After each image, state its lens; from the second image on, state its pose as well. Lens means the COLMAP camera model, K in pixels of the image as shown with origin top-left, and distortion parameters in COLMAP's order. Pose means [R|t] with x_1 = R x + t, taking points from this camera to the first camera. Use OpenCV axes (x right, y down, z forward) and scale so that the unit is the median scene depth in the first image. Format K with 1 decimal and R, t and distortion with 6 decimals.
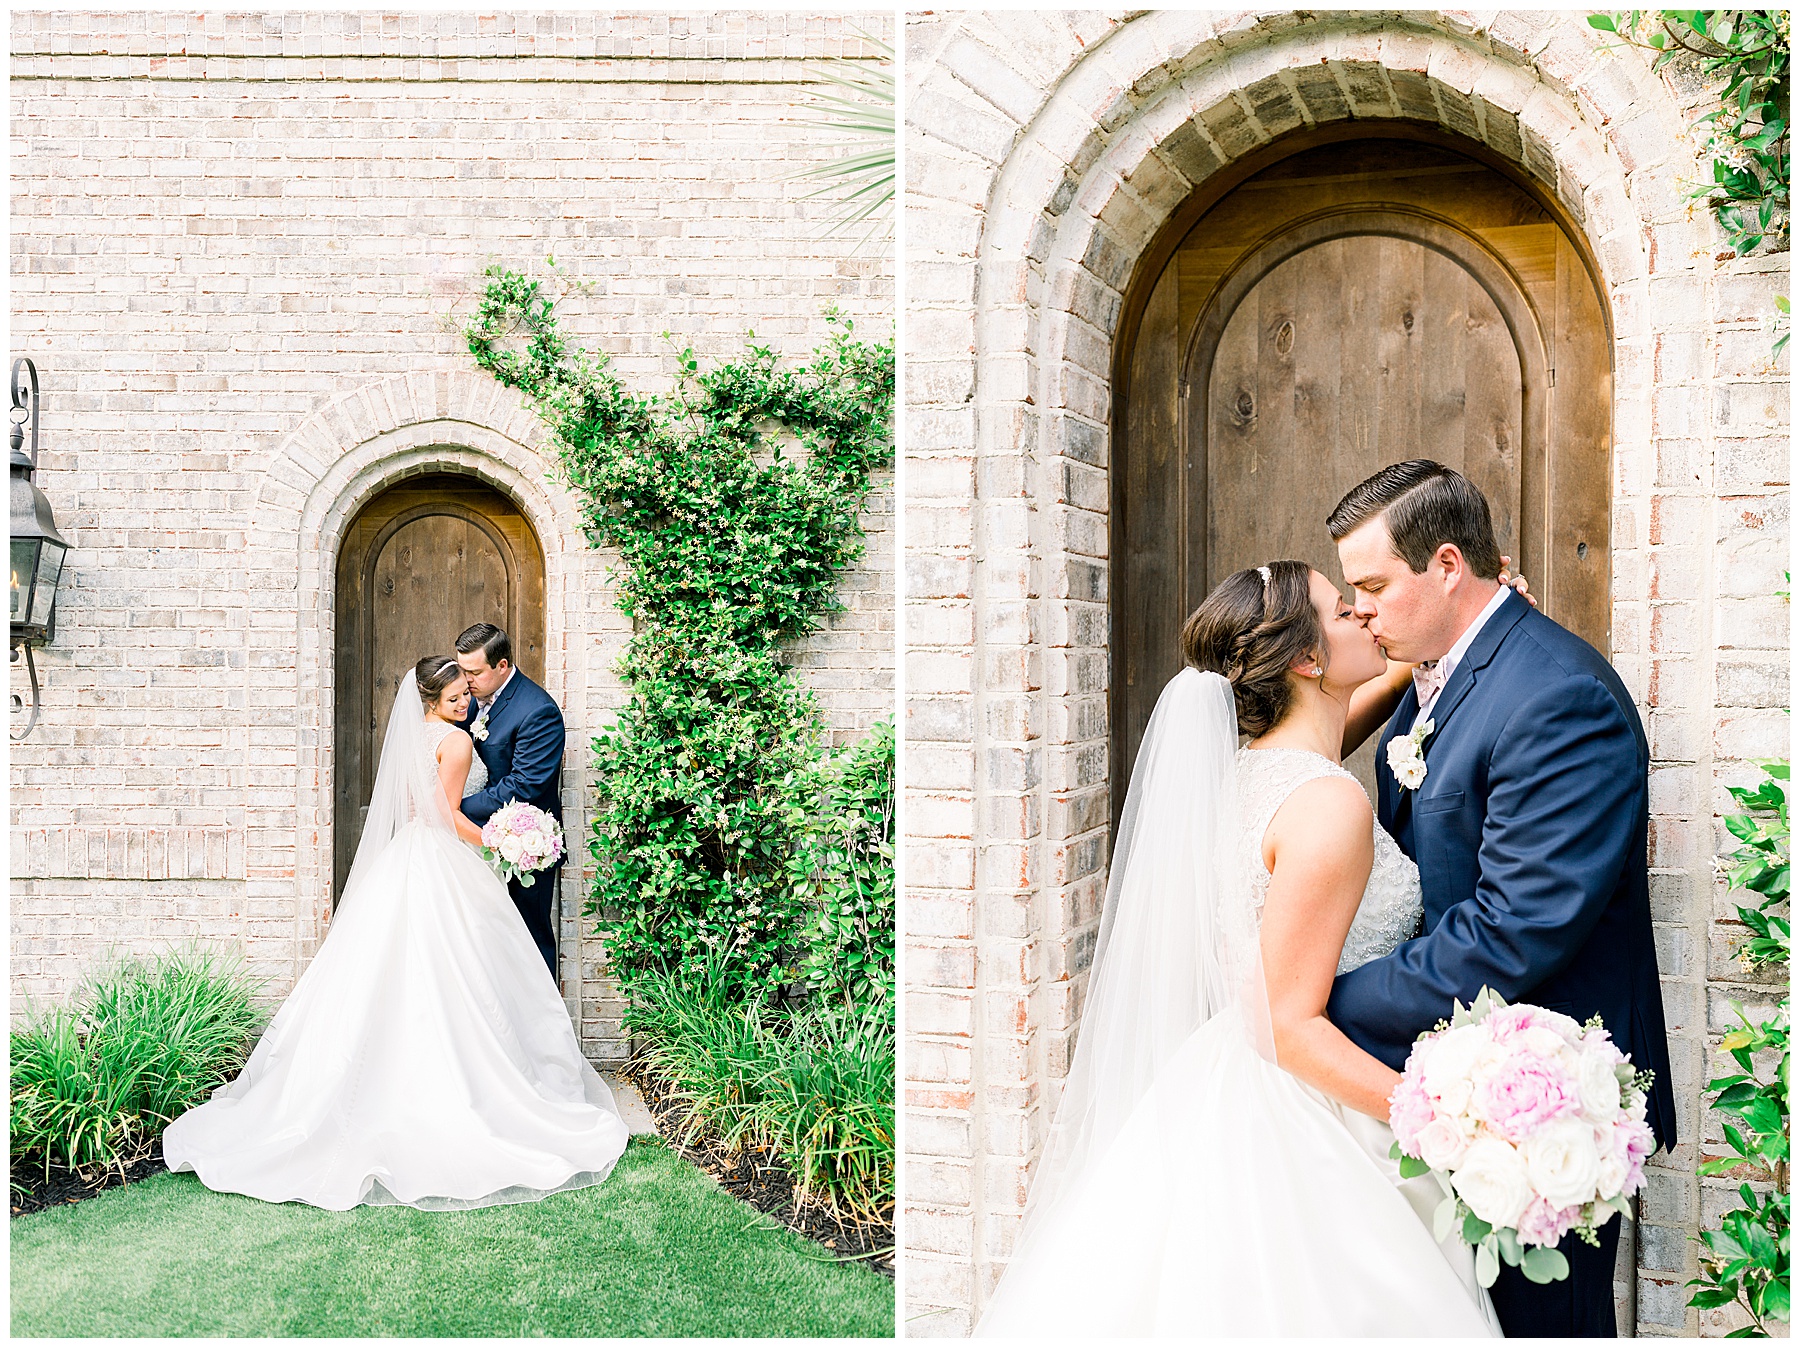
lens RADIAL K [[1232.8, 0, 883.6], [0, 1232.8, 662.8], [0, 0, 1]] dist [-0.017297, 0.007695]
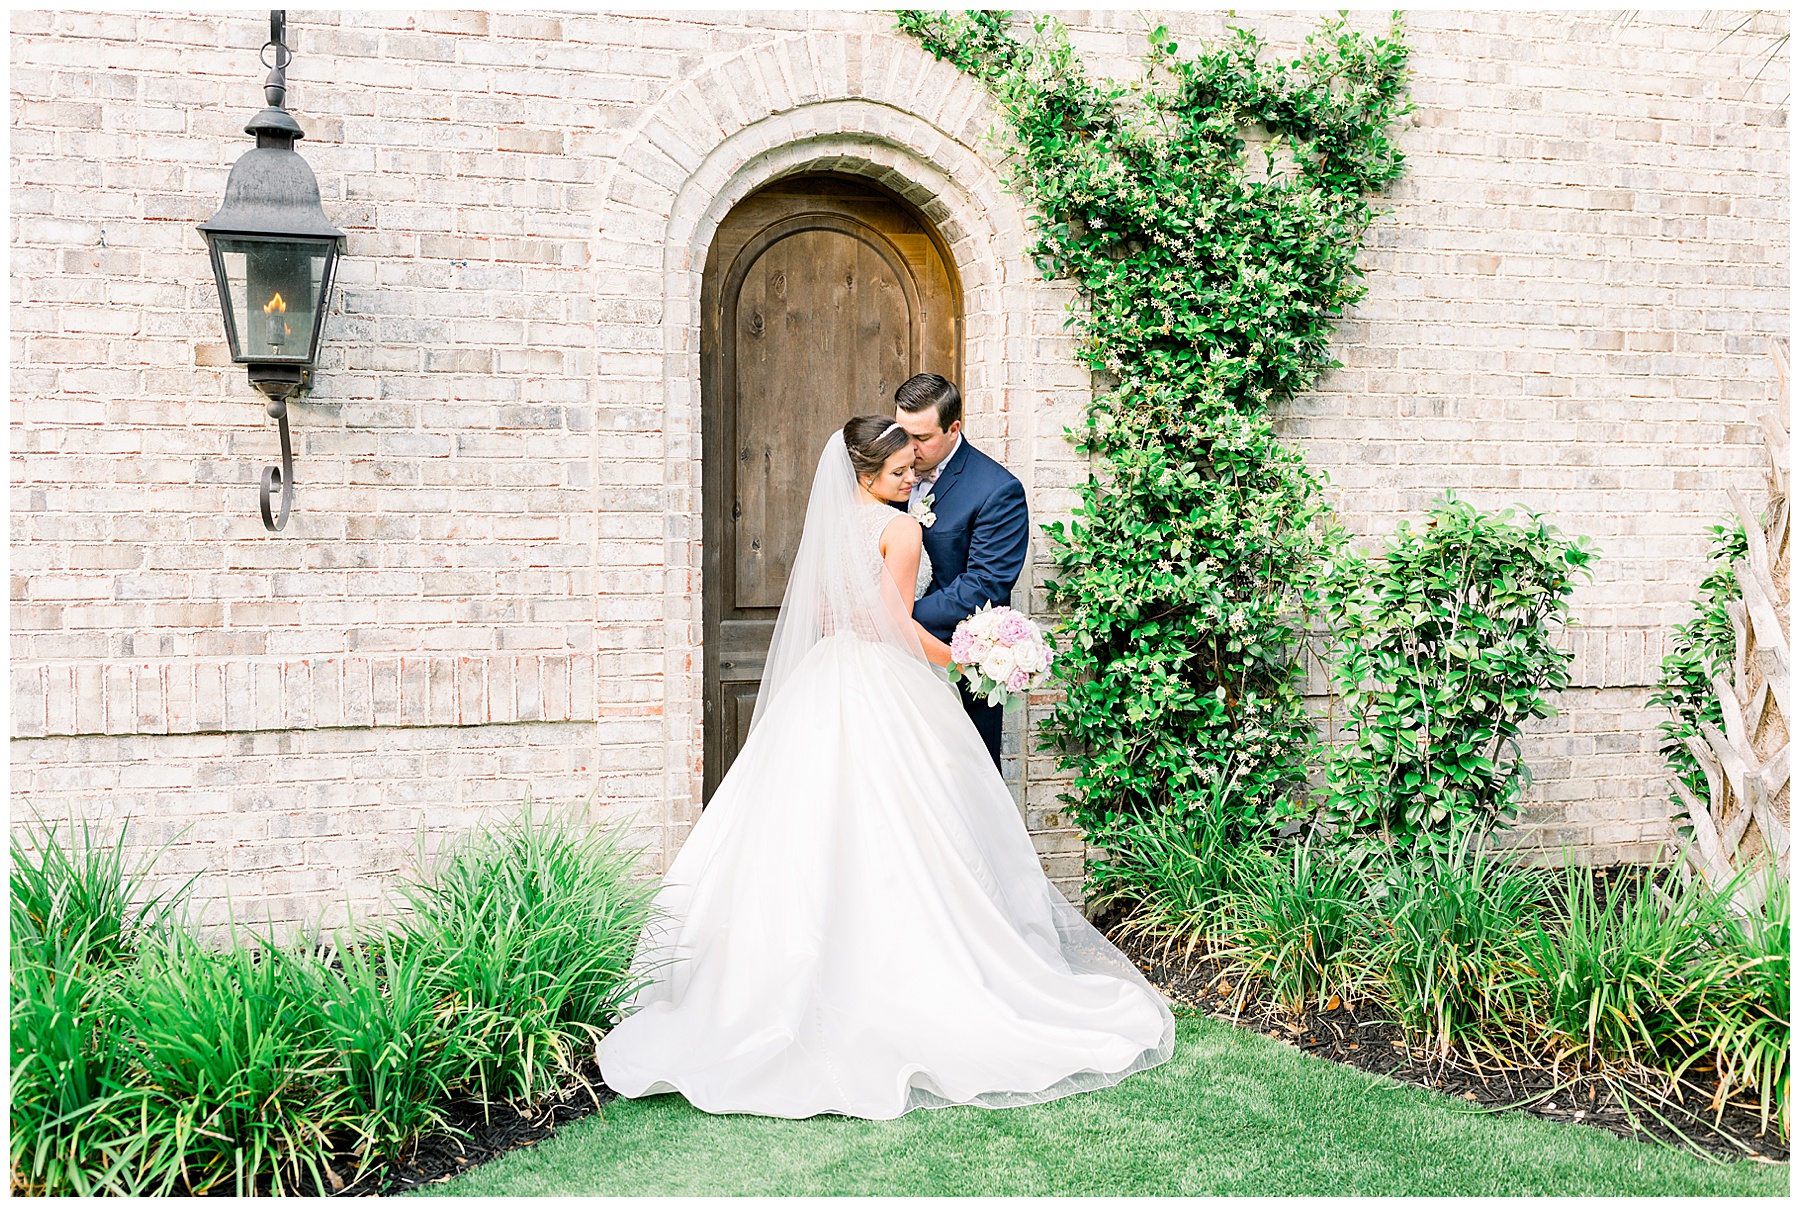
lens RADIAL K [[1722.0, 0, 869.1], [0, 1722.0, 612.1], [0, 0, 1]] dist [-0.002171, 0.000000]
pose [[0.967314, -0.018106, 0.252934, -0.620825], [0.002014, 0.997965, 0.063737, 0.046367], [-0.253573, -0.061144, 0.965382, -0.031047]]
